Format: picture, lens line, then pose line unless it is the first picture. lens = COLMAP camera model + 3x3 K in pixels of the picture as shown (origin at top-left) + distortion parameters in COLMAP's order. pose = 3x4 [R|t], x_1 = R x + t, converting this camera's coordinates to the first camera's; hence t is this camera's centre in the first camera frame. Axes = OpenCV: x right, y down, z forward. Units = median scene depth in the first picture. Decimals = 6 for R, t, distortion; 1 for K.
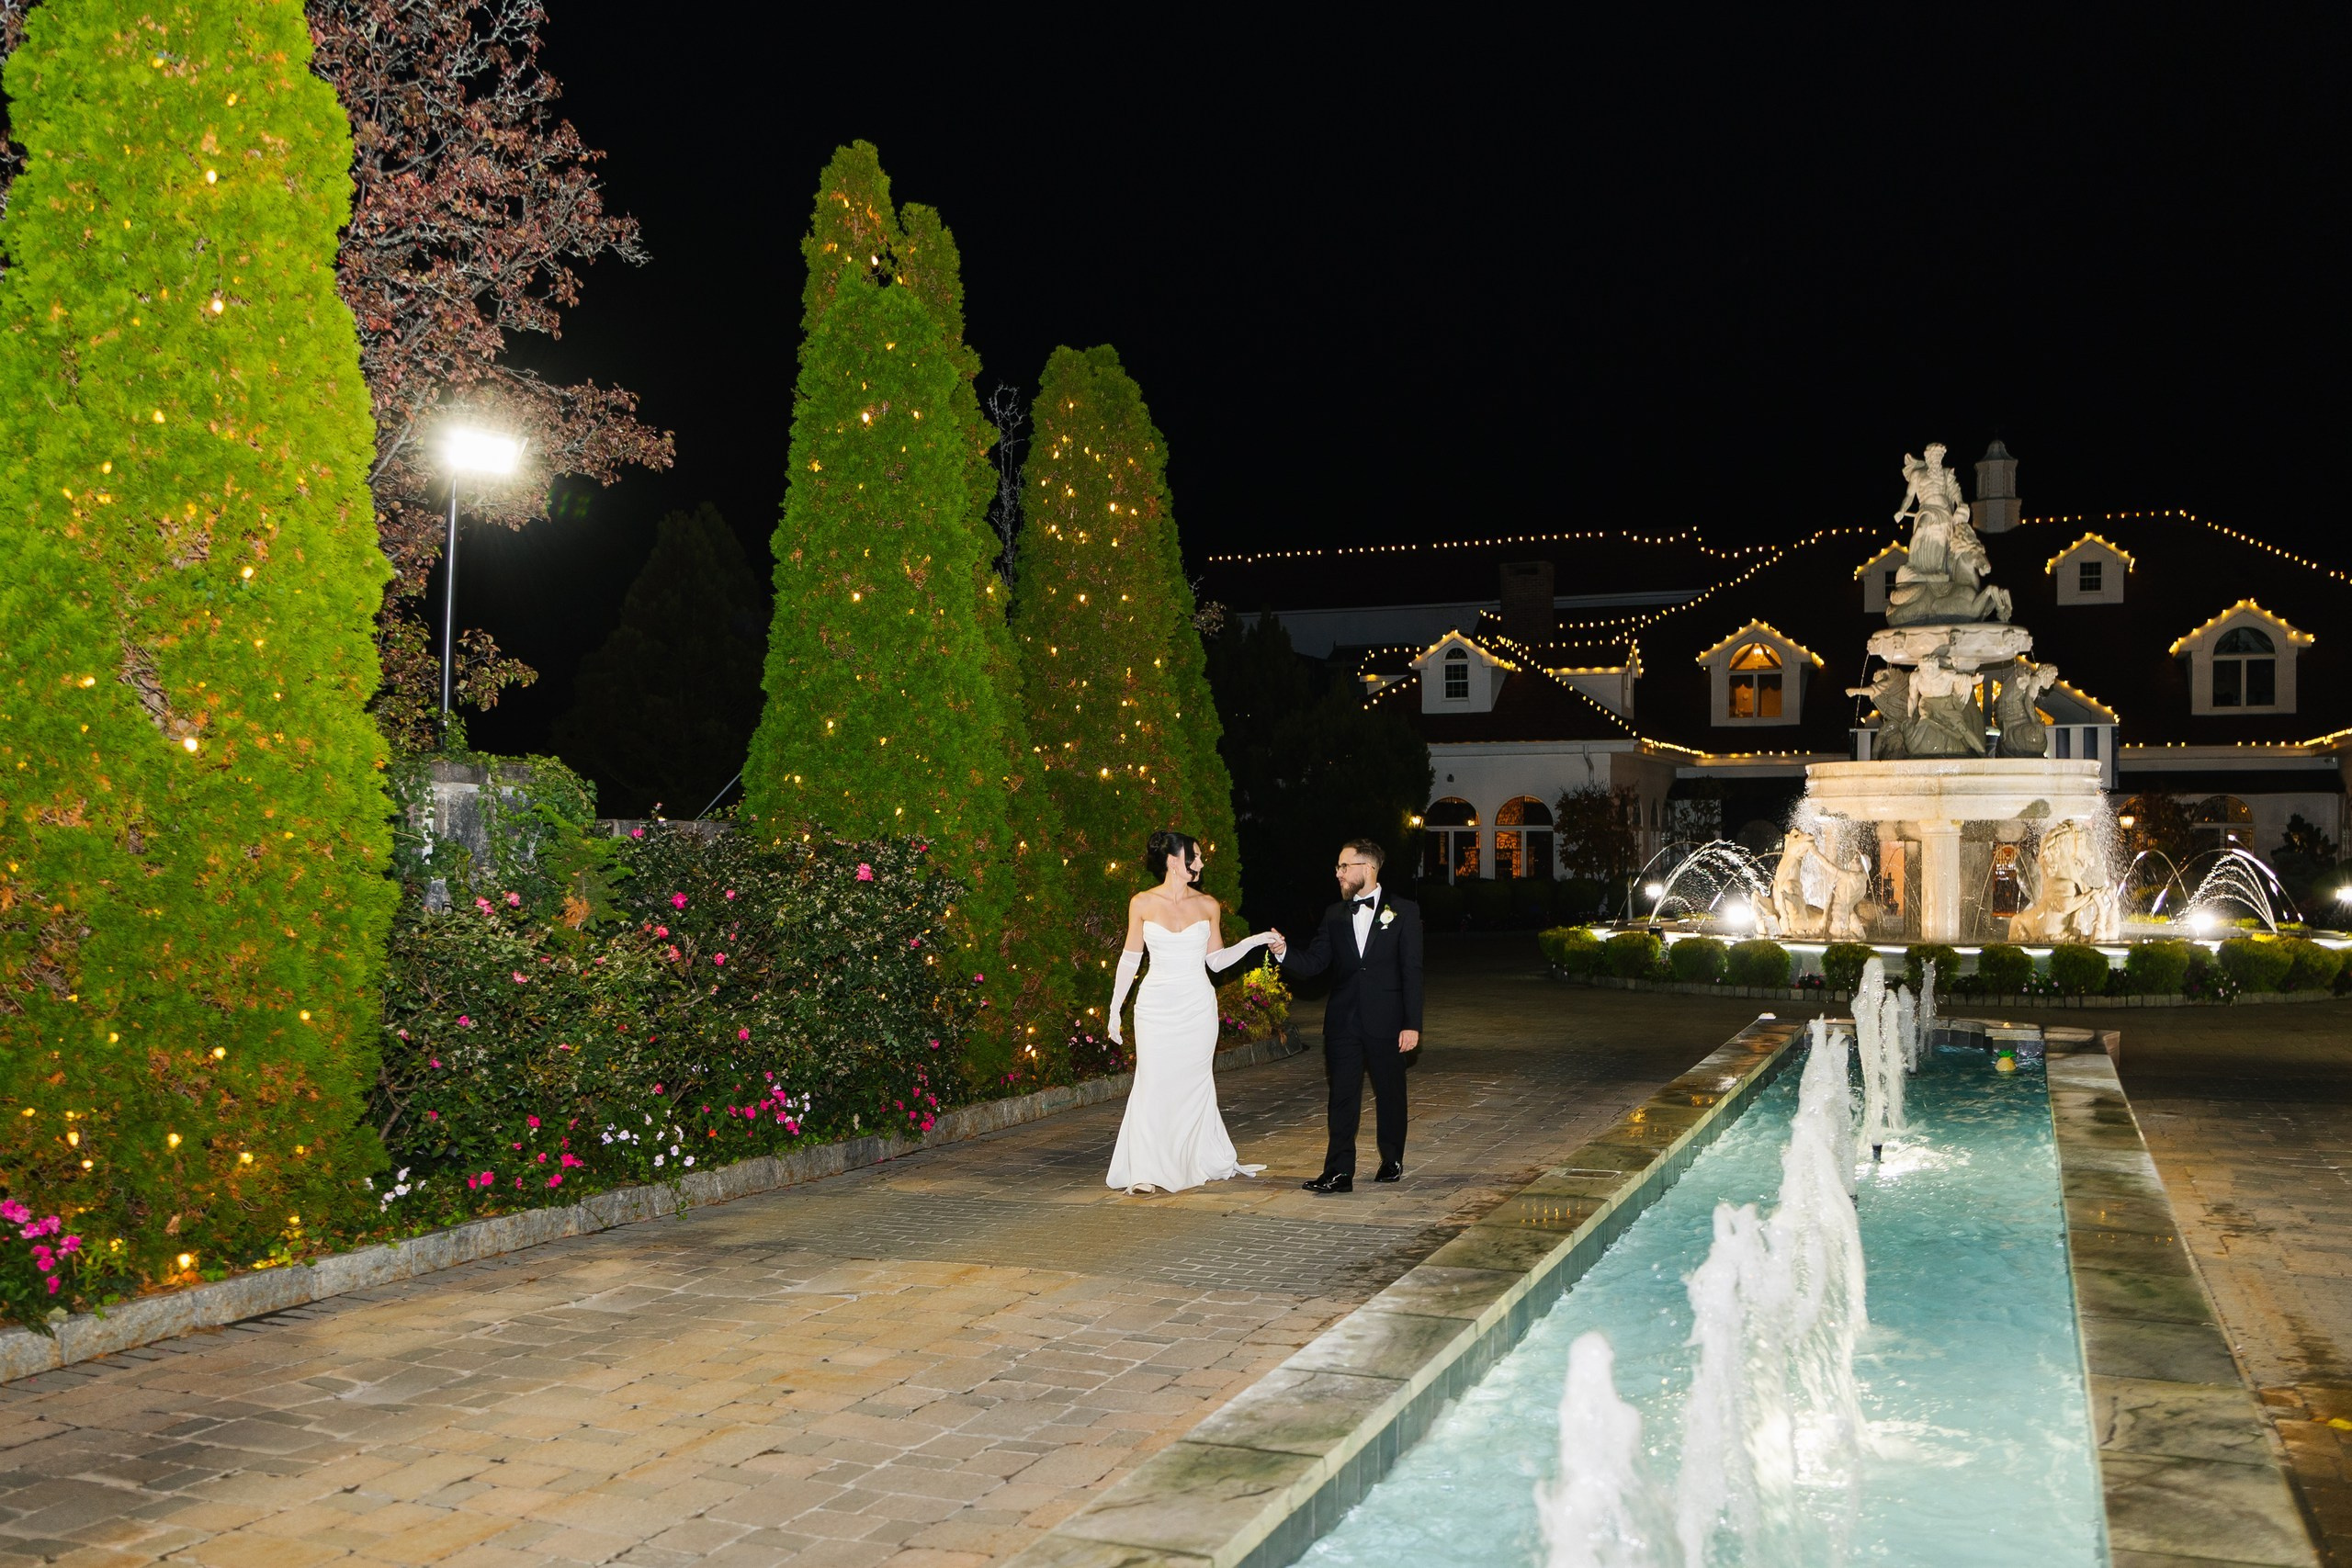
lens RADIAL K [[1989.2, 0, 1222.4], [0, 1989.2, 882.9], [0, 0, 1]] dist [0.003679, -0.031681]
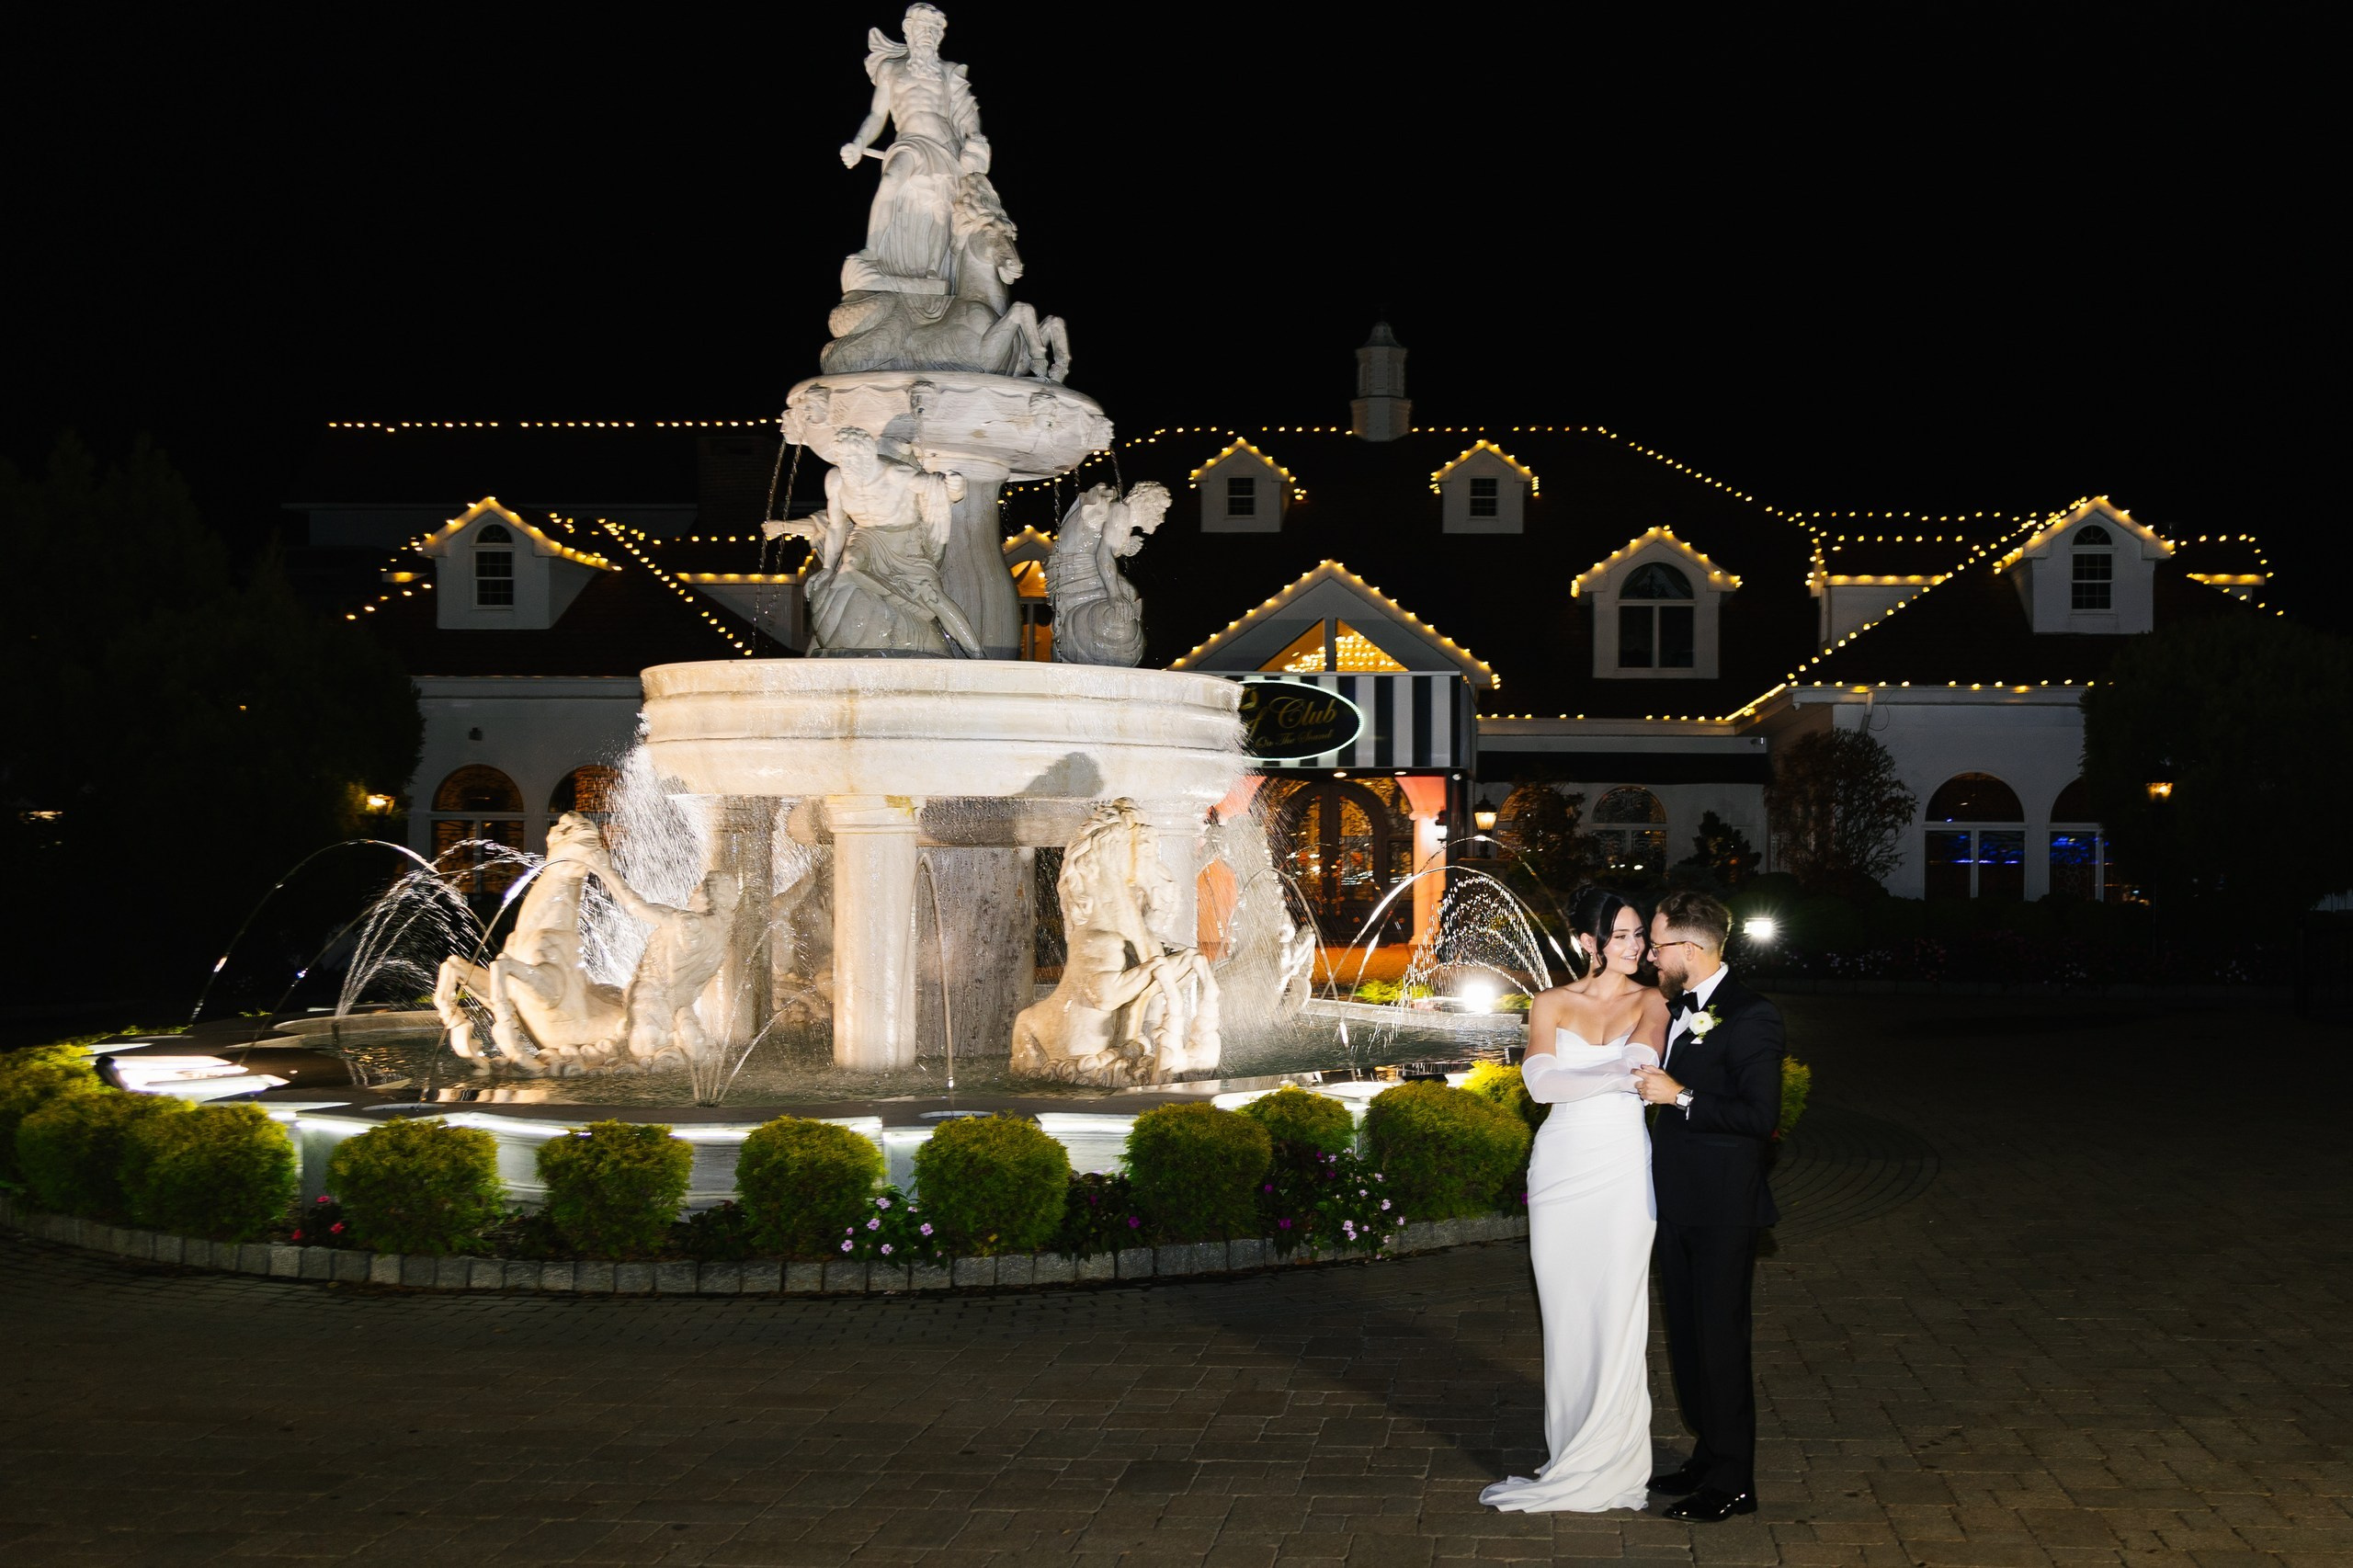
lens RADIAL K [[2154.8, 0, 1412.6], [0, 2154.8, 880.2], [0, 0, 1]] dist [0.003732, 0.001442]
pose [[0.946769, 0.004332, 0.321886, 0.302371], [-0.003635, 0.999990, -0.002766, -0.011183], [-0.321894, 0.001449, 0.946775, 0.473066]]
